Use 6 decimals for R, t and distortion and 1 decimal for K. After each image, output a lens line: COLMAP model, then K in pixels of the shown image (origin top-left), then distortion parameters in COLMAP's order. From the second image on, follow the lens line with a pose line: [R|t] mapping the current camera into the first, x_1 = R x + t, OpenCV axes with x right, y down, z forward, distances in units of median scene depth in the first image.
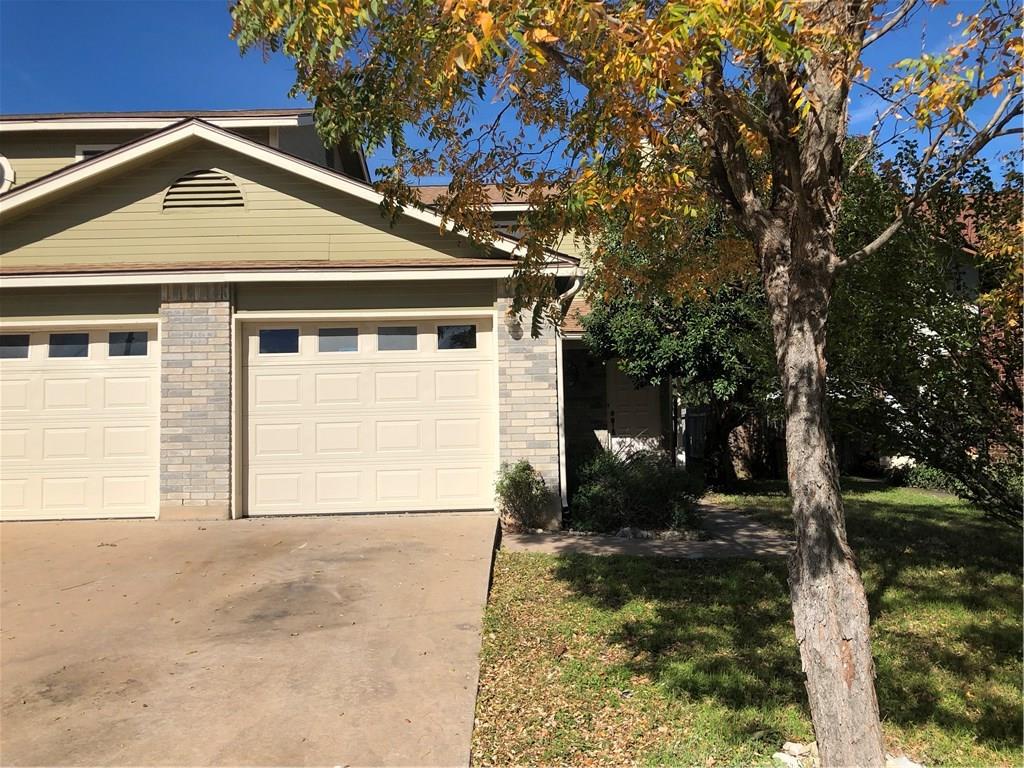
lens RADIAL K [[831.5, 0, 506.2], [0, 831.5, 387.5], [0, 0, 1]] dist [0.047532, -0.002974]
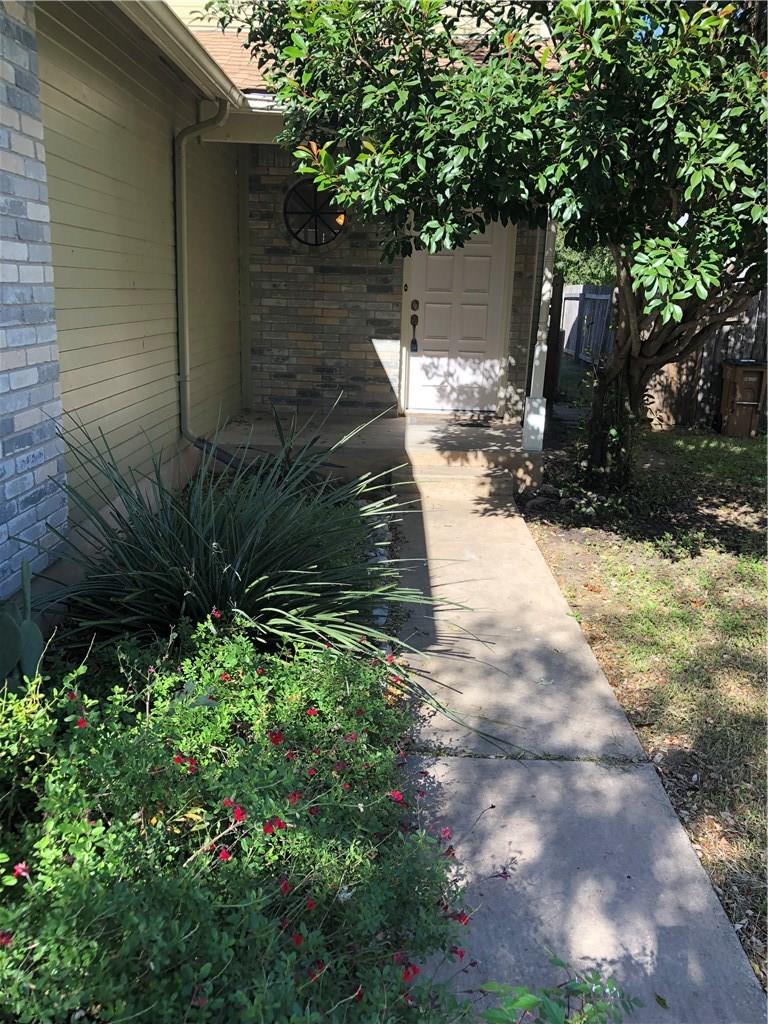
lens RADIAL K [[831.5, 0, 394.4], [0, 831.5, 517.6], [0, 0, 1]] dist [0.047532, -0.002974]
pose [[0.998830, 0.048356, 0.000387, 0.122781], [-0.046023, 0.948115, 0.314579, -0.004146], [0.014845, -0.314229, 0.949231, 0.502010]]
